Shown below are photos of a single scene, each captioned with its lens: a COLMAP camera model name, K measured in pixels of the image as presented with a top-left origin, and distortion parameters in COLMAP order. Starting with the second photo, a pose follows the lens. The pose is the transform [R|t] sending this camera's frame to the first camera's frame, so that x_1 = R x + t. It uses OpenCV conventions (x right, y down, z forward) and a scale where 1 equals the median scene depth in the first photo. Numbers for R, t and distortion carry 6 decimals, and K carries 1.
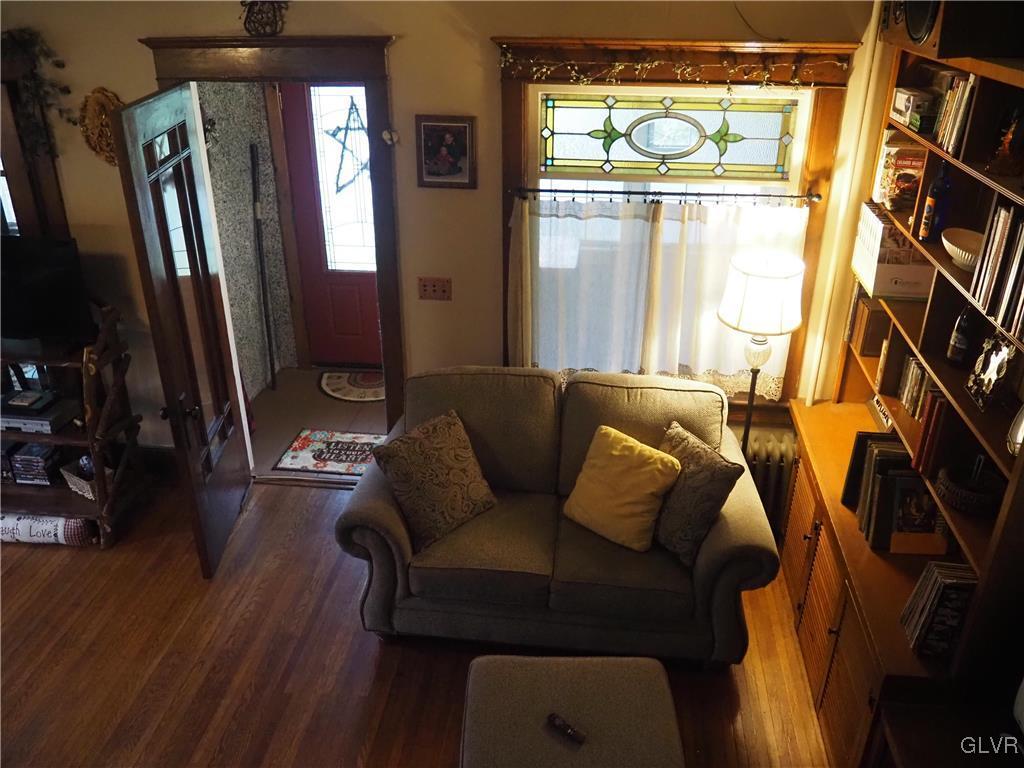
lens RADIAL K [[849.8, 0, 502.4], [0, 849.8, 388.6], [0, 0, 1]] dist [-0.064930, 0.030246]
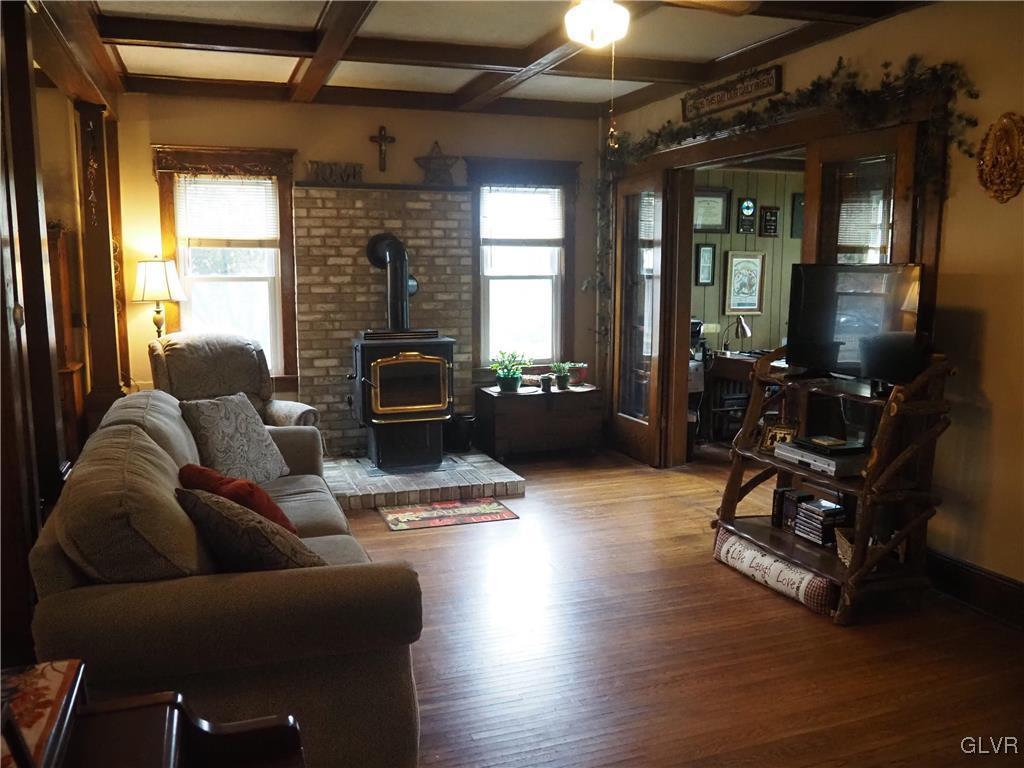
lens RADIAL K [[849.8, 0, 502.4], [0, 849.8, 388.6], [0, 0, 1]] dist [-0.064930, 0.030246]
pose [[0.444508, 0.131208, -0.886113, 0.098369], [-0.402708, 0.912885, -0.066841, 0.183887], [0.800149, 0.386556, 0.458623, 0.280175]]
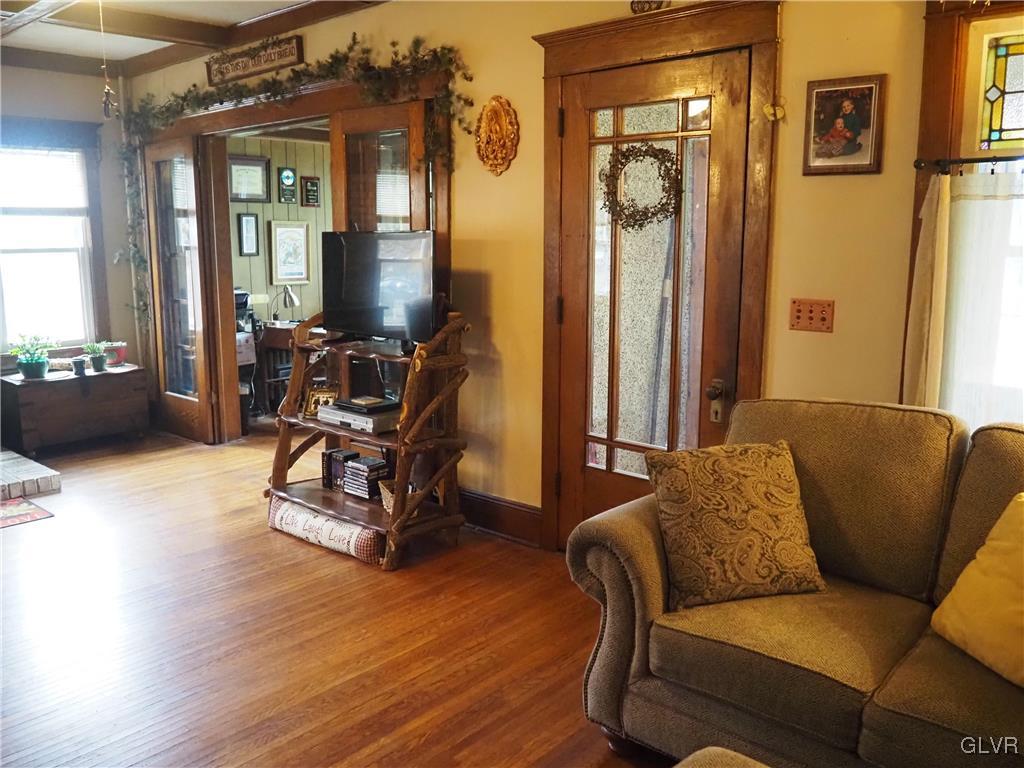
lens RADIAL K [[849.8, 0, 502.4], [0, 849.8, 388.6], [0, 0, 1]] dist [-0.064930, 0.030246]
pose [[0.819518, 0.103318, -0.563663, 0.130216], [-0.258520, 0.944491, -0.202743, 0.175123], [0.511428, 0.311869, 0.800737, 0.305328]]
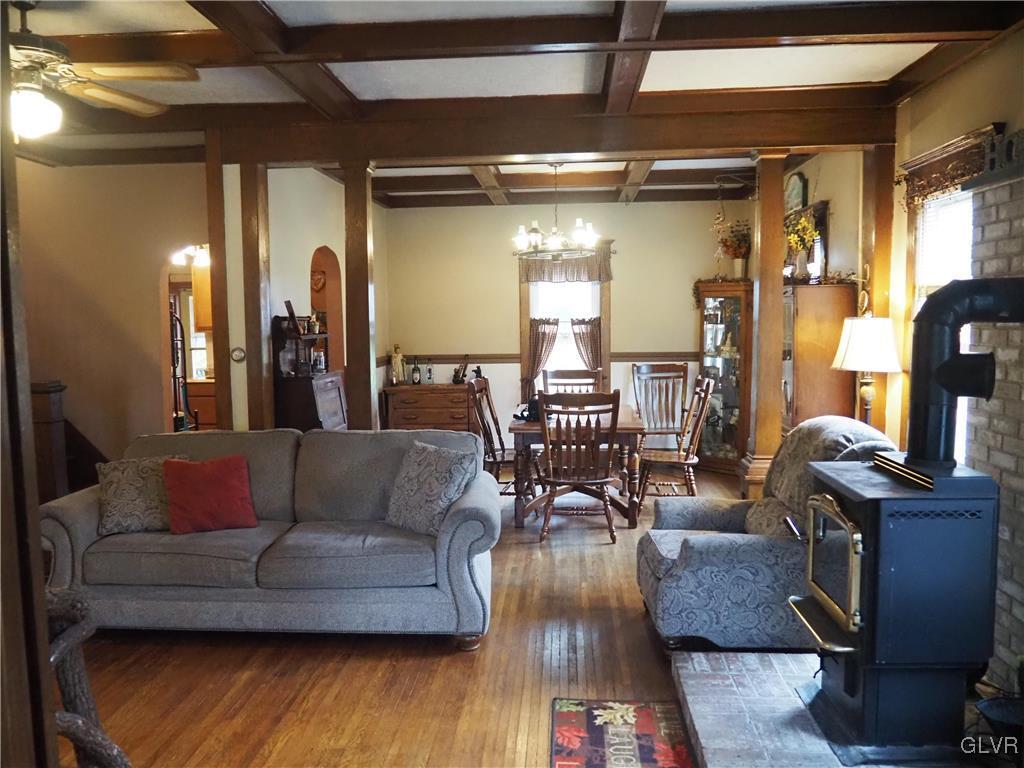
lens RADIAL K [[849.8, 0, 502.4], [0, 849.8, 388.6], [0, 0, 1]] dist [-0.064930, 0.030246]
pose [[-0.998437, 0.018778, -0.052638, -1.019417], [-0.011647, 0.851265, 0.524607, -0.420877], [0.054660, 0.524400, -0.849716, 1.448371]]
